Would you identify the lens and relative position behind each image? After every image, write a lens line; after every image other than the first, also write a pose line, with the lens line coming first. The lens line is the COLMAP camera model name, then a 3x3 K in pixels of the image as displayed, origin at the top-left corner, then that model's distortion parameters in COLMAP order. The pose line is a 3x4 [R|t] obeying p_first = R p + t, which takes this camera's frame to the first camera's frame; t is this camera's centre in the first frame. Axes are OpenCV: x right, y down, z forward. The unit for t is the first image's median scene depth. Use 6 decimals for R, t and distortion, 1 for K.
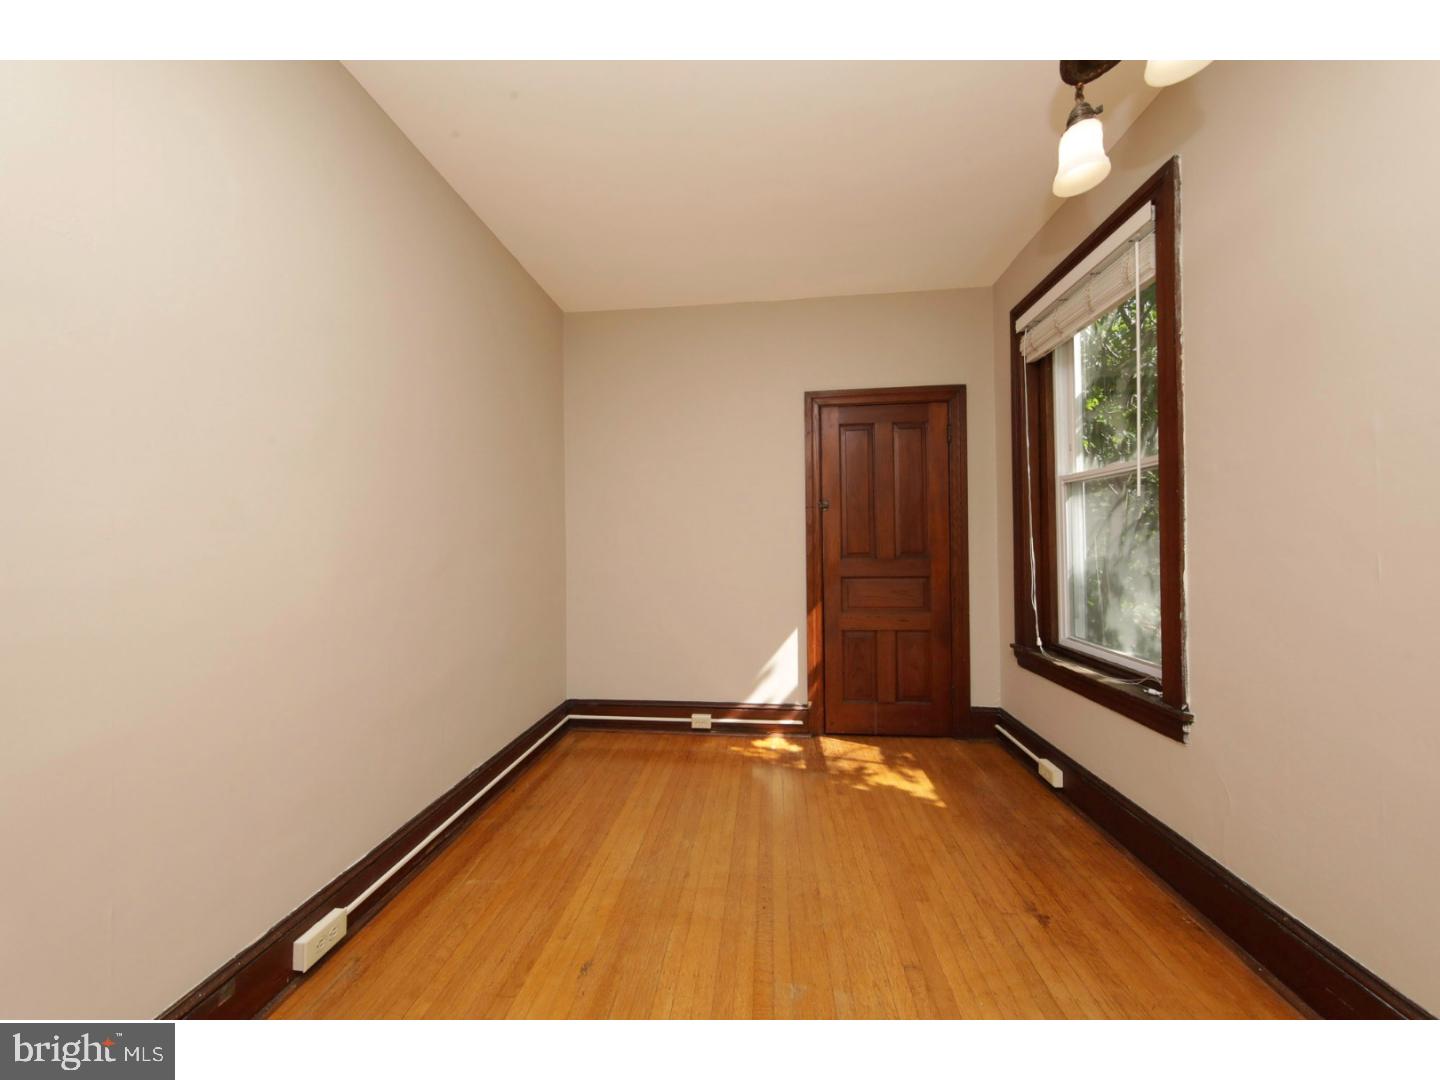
lens RADIAL K [[450.4, 0, 720.0], [0, 450.4, 537.7], [0, 0, 1]] dist [0.000117, -0.000096]
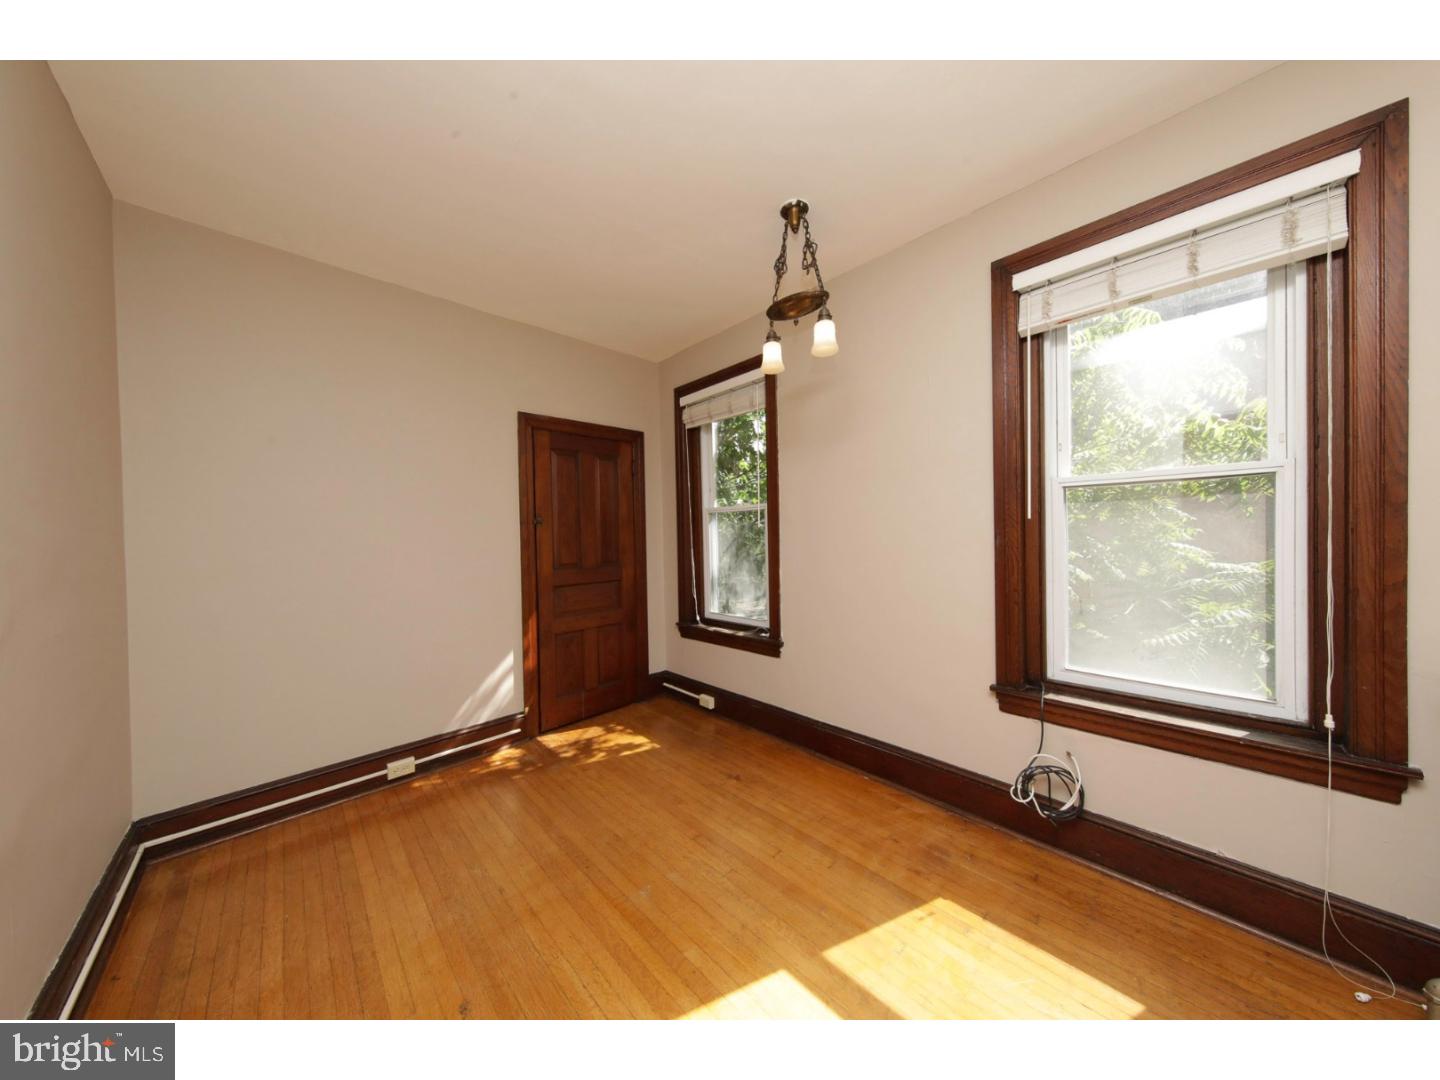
lens RADIAL K [[450.4, 0, 720.0], [0, 450.4, 537.7], [0, 0, 1]] dist [0.000117, -0.000096]
pose [[0.652633, -0.008286, 0.757629, -0.325996], [0.009435, 0.999952, 0.002809, -0.033929], [-0.757616, 0.005315, 0.652679, -0.033072]]
